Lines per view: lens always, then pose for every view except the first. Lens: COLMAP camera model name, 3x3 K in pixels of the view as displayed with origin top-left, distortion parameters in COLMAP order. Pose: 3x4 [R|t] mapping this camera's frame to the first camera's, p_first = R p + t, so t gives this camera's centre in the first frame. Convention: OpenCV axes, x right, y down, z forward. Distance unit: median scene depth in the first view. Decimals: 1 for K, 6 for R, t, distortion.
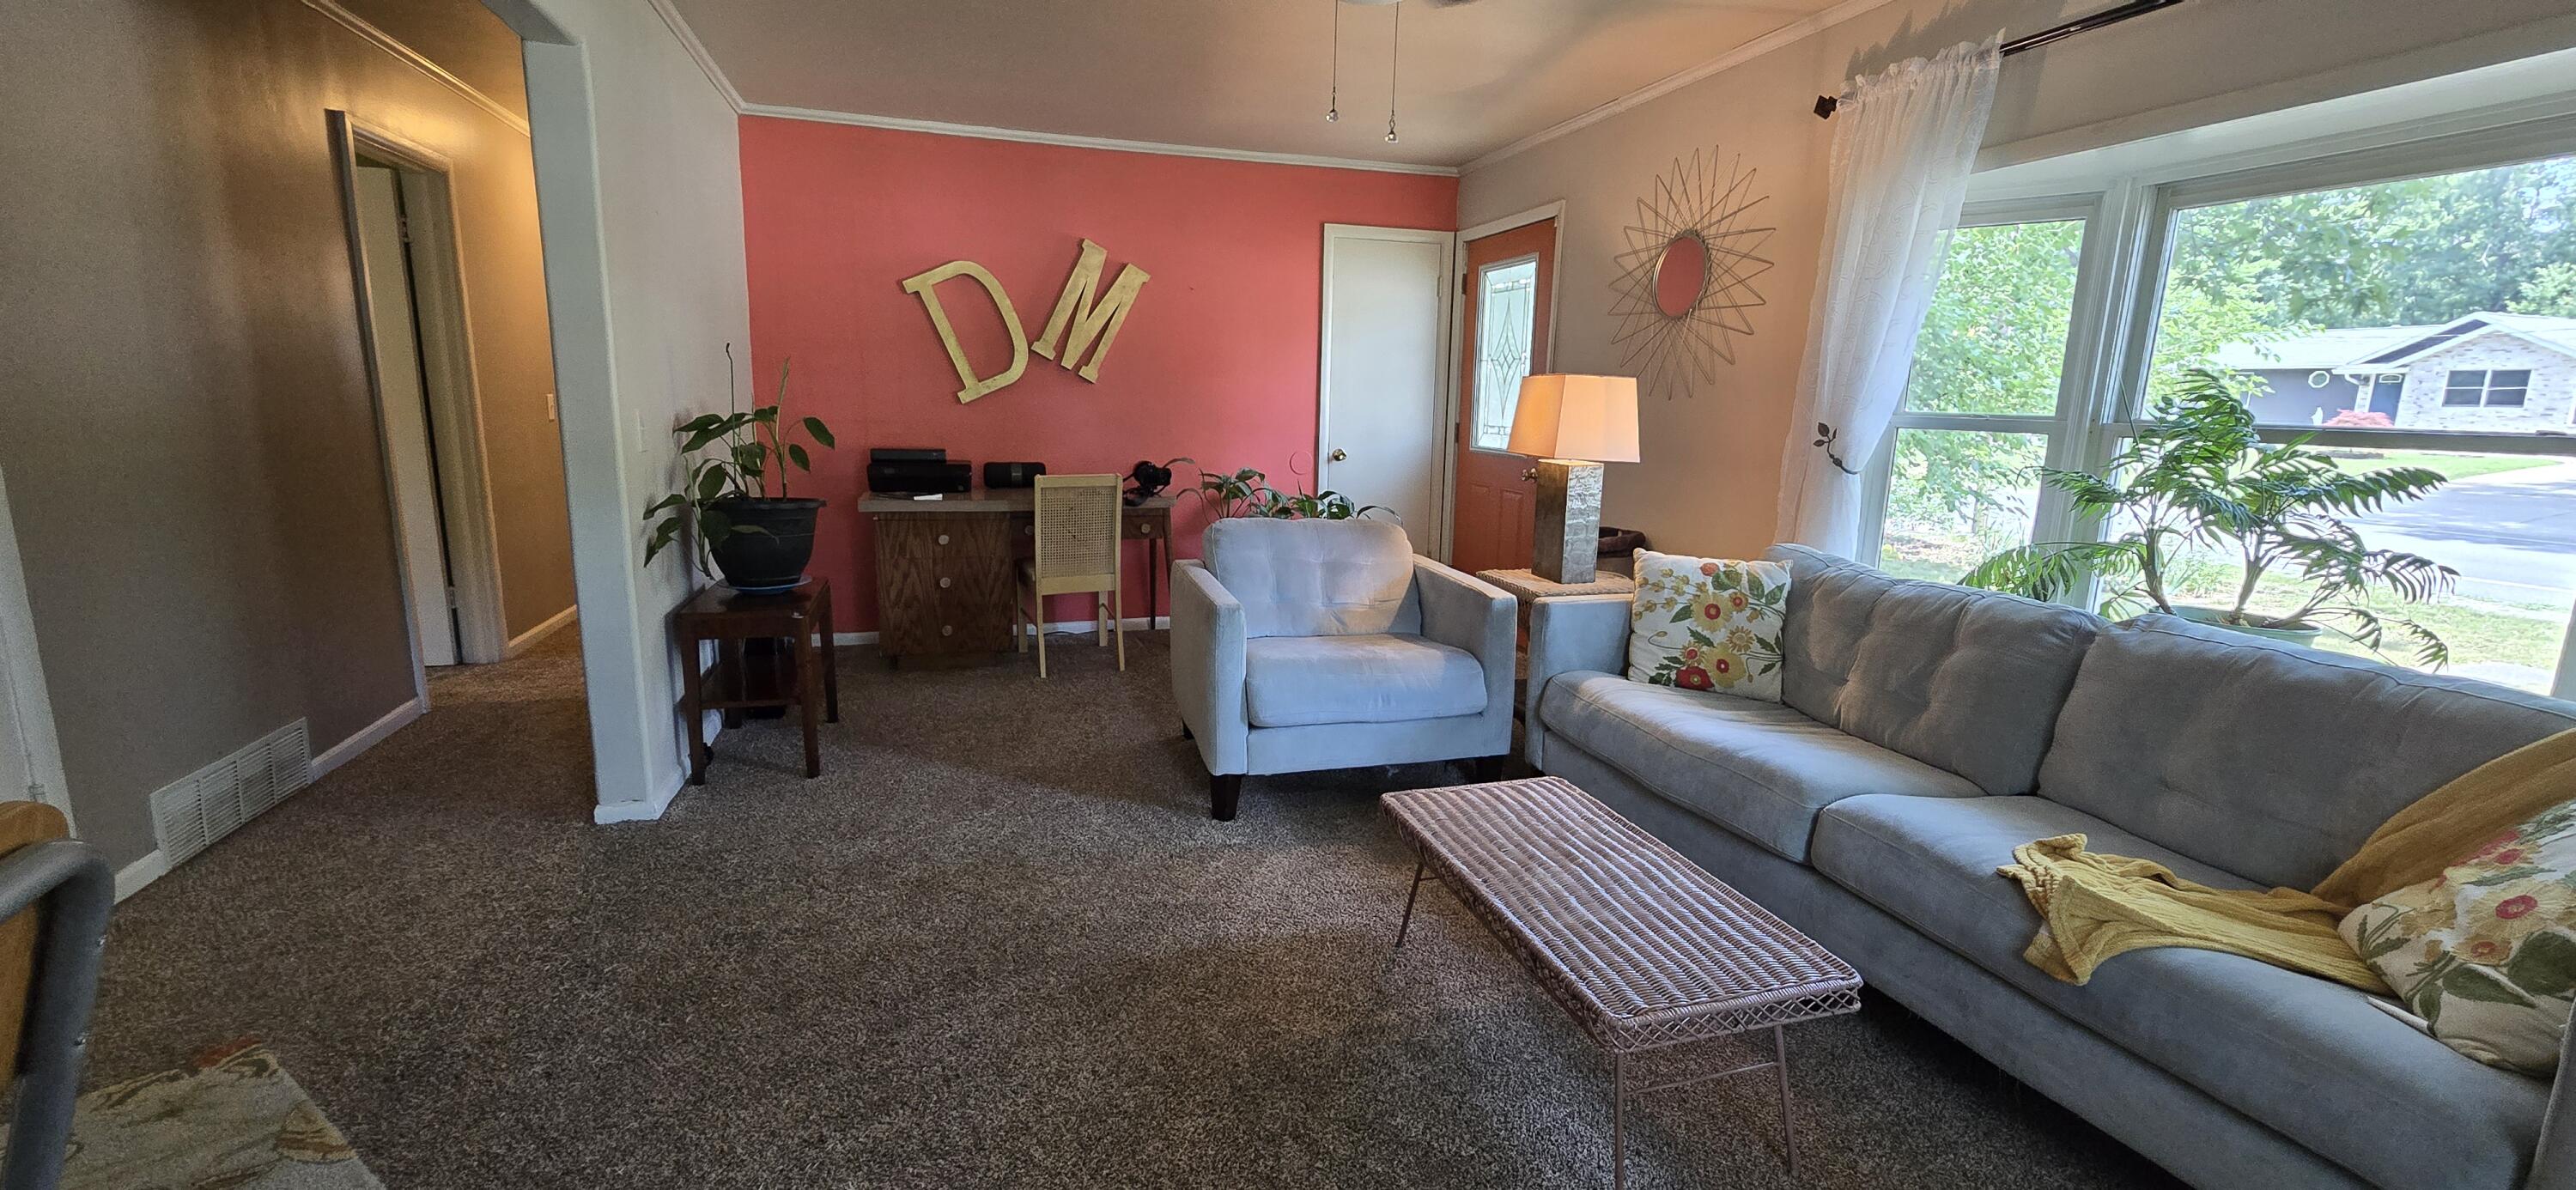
lens RADIAL K [[1058.0, 0, 1288.0], [0, 1058.0, 595.0], [0, 0, 1]] dist [-0.002309, -0.000628]
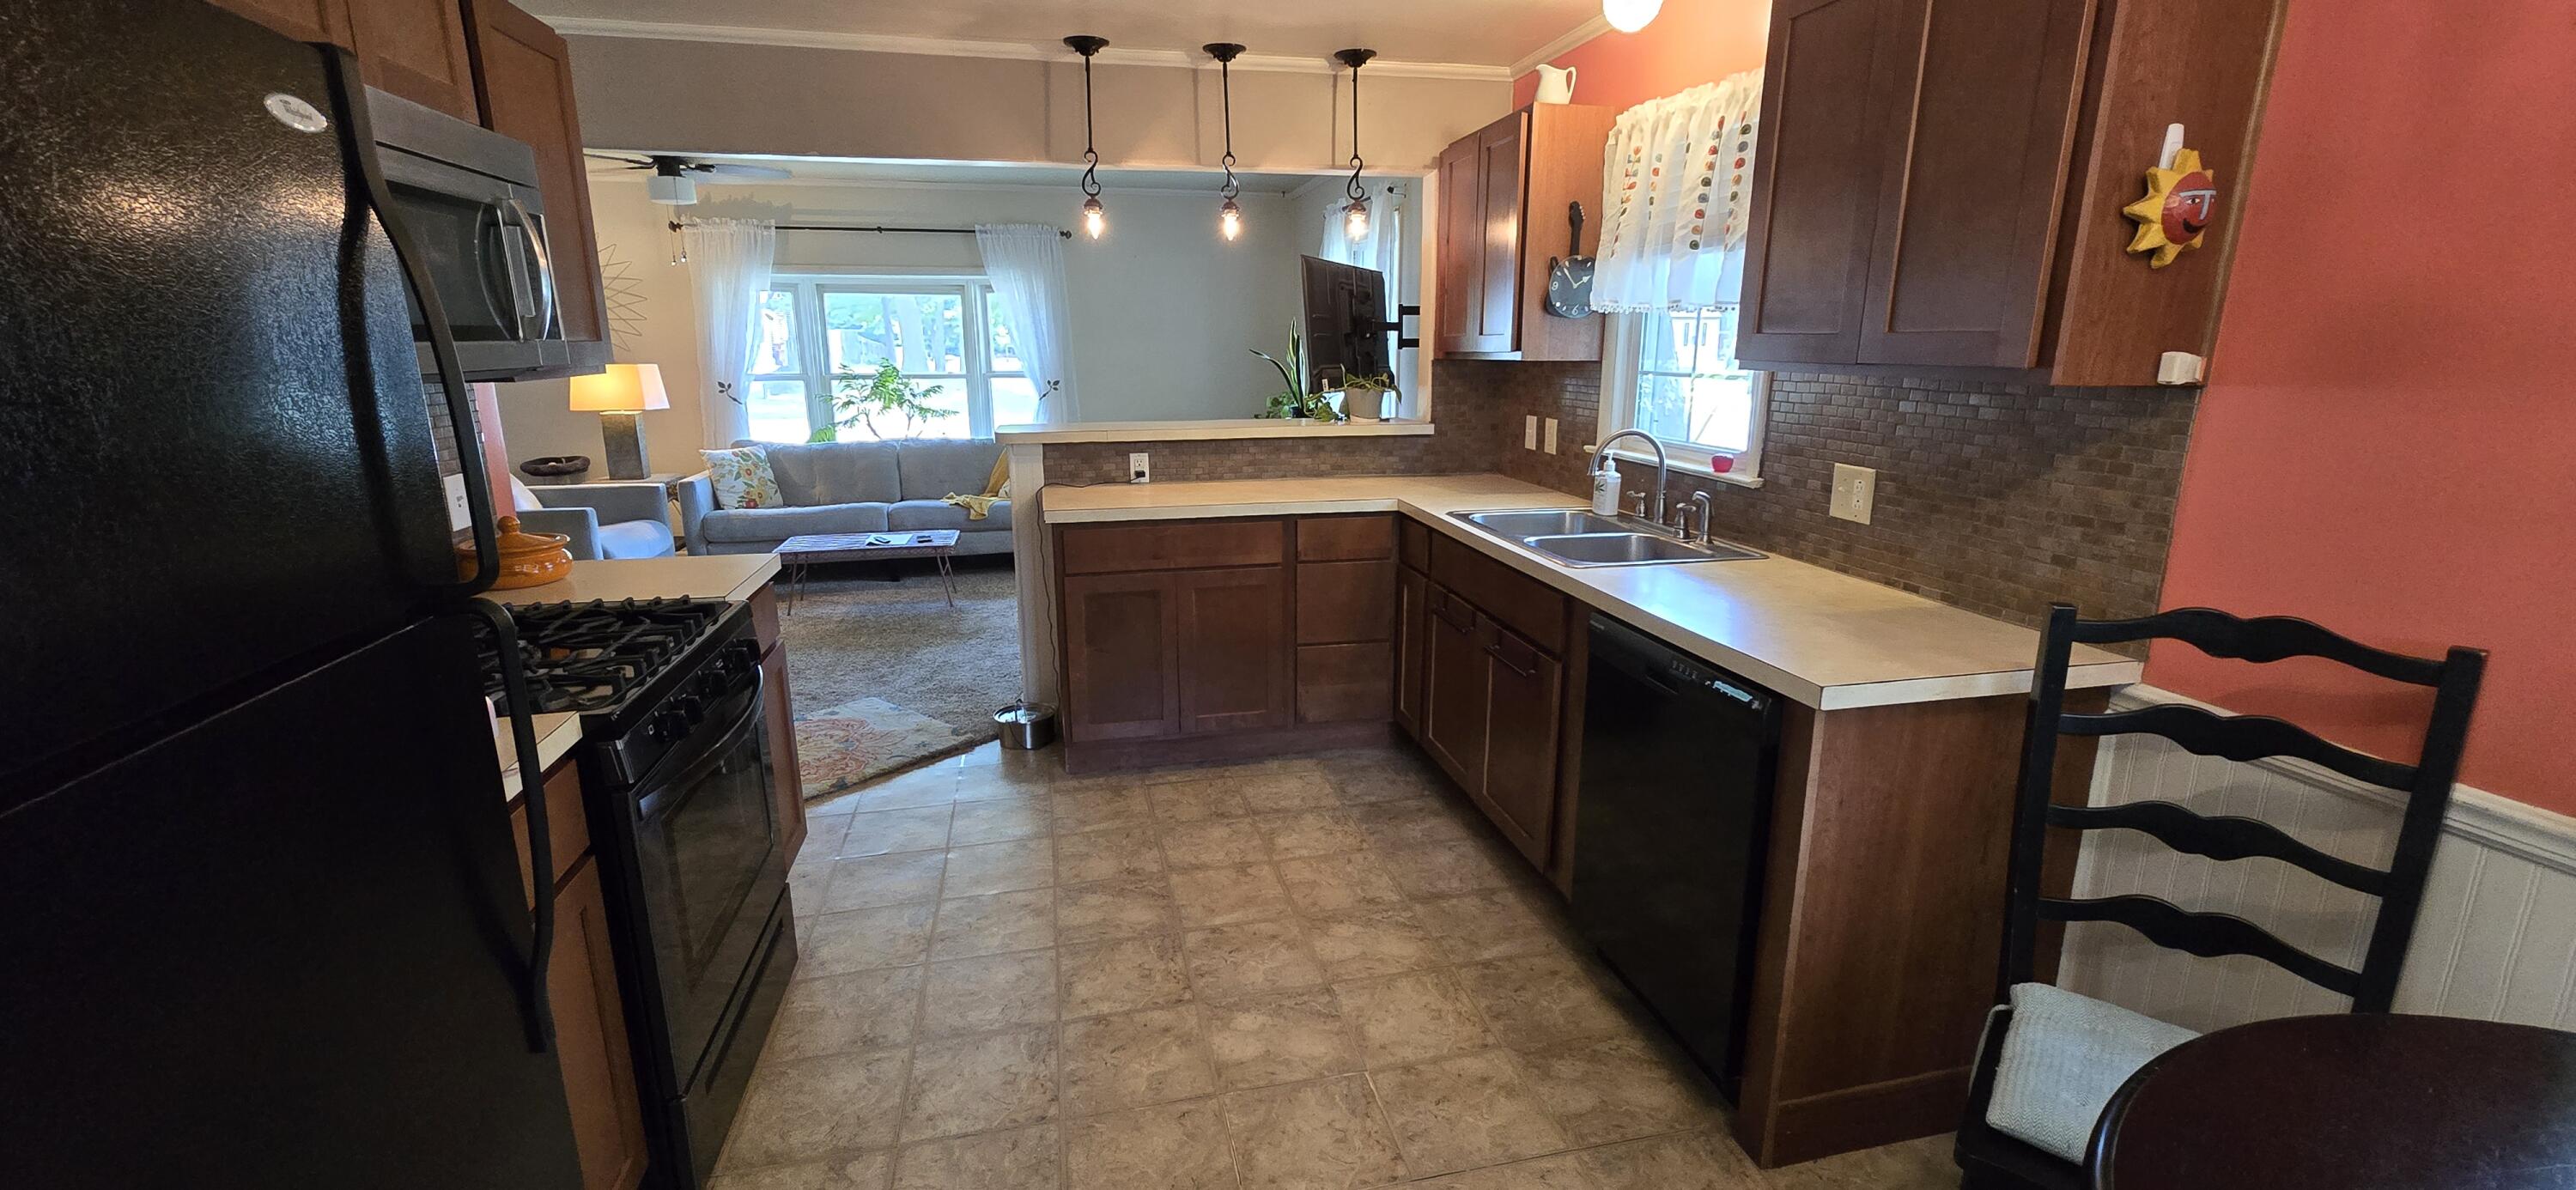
lens RADIAL K [[1058.0, 0, 1288.0], [0, 1058.0, 595.0], [0, 0, 1]] dist [-0.002309, -0.000628]
pose [[0.068384, -0.256774, 0.964049, -1.807717], [0.189263, 0.952103, 0.240167, -0.059567], [-0.979542, 0.166035, 0.113706, -0.313291]]
